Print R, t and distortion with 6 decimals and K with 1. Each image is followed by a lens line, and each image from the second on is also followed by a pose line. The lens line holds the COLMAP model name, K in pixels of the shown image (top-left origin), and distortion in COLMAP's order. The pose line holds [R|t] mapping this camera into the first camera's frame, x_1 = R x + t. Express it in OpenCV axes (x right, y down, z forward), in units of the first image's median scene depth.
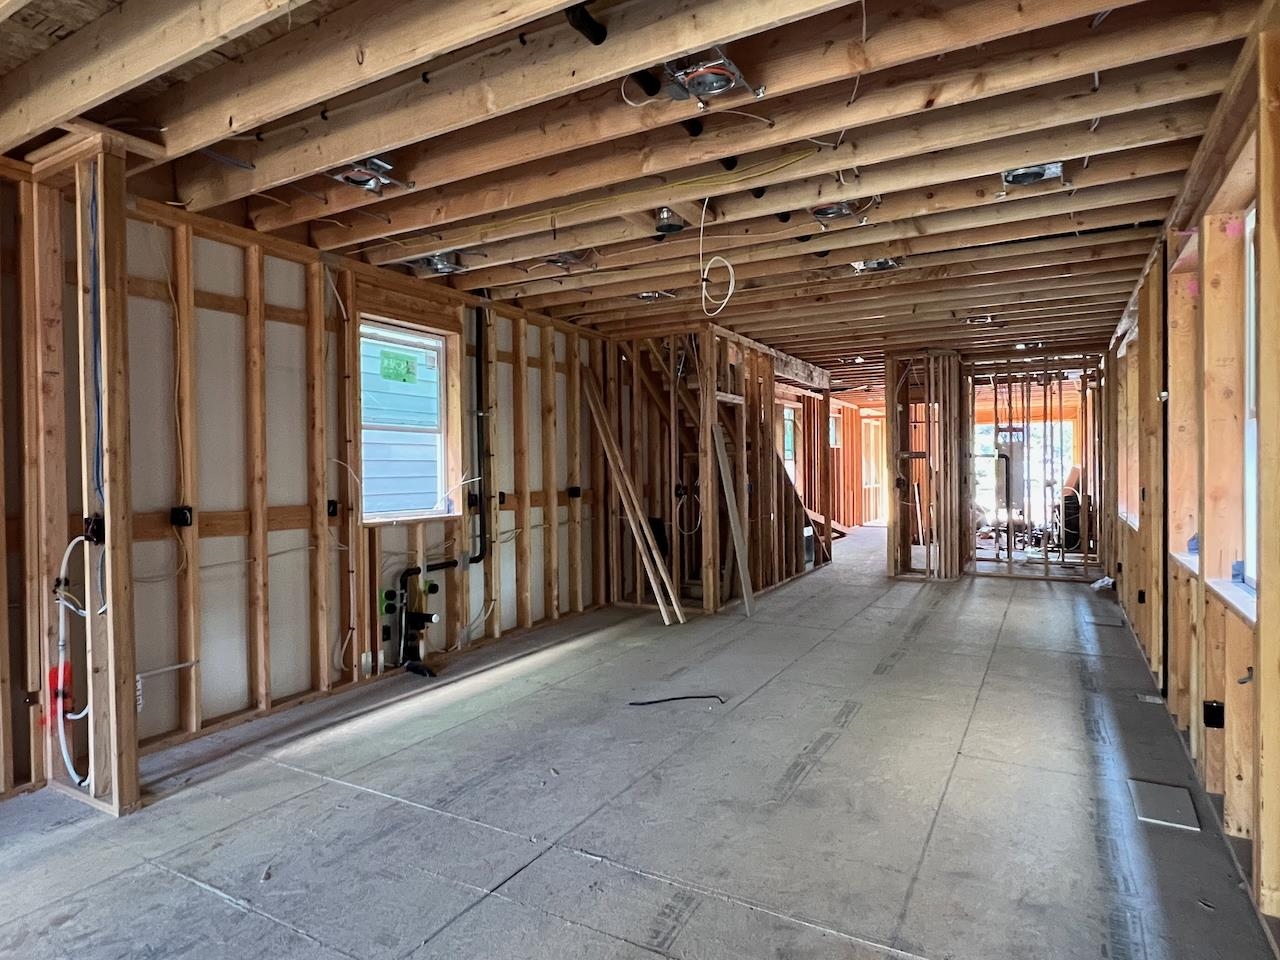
lens RADIAL K [[742.7, 0, 636.1], [0, 742.7, 477.8], [0, 0, 1]] dist [-0.003920, -0.000042]
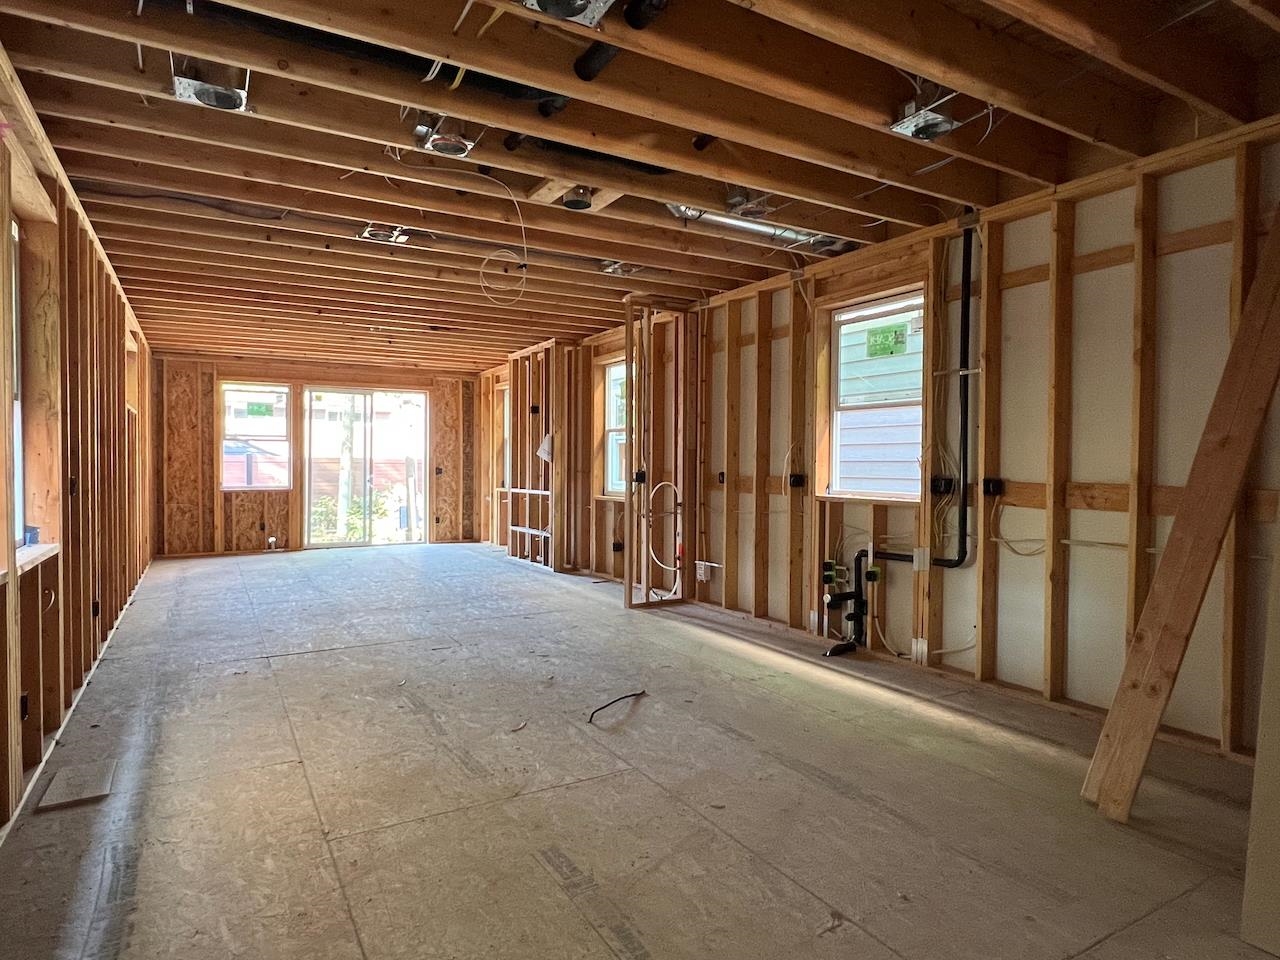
lens RADIAL K [[742.7, 0, 636.1], [0, 742.7, 477.8], [0, 0, 1]] dist [-0.003920, -0.000042]
pose [[-0.505203, 0.026586, -0.862591, 0.714072], [-0.009681, 0.999288, 0.036469, -0.004665], [0.862946, 0.026775, -0.504585, 1.288053]]
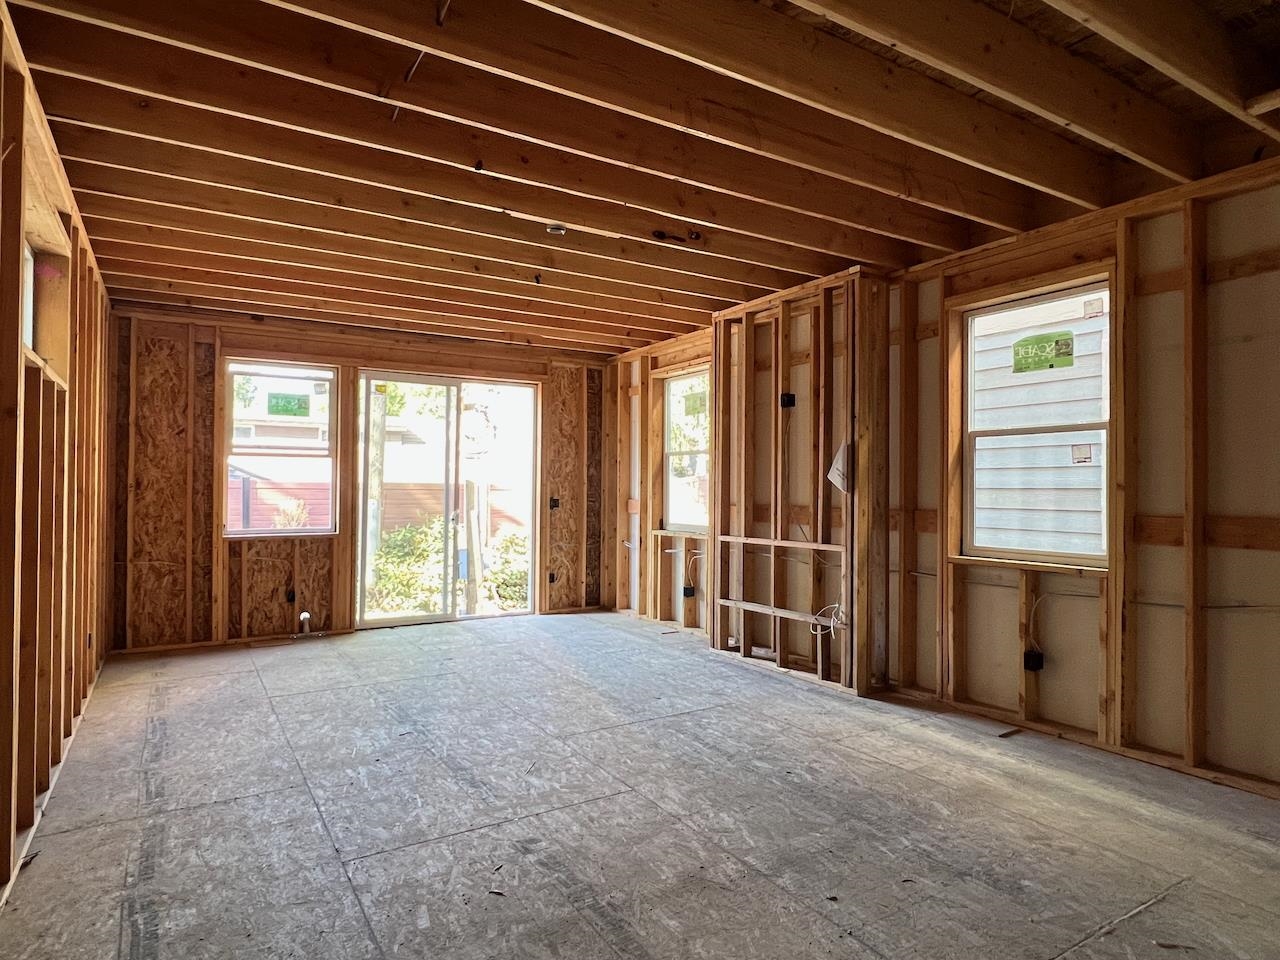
lens RADIAL K [[742.7, 0, 636.1], [0, 742.7, 477.8], [0, 0, 1]] dist [-0.003920, -0.000042]
pose [[-0.481110, -0.002238, -0.876657, 0.594881], [-0.010525, 0.999939, 0.003224, -0.001934], [0.876597, 0.010778, -0.481104, 1.060994]]
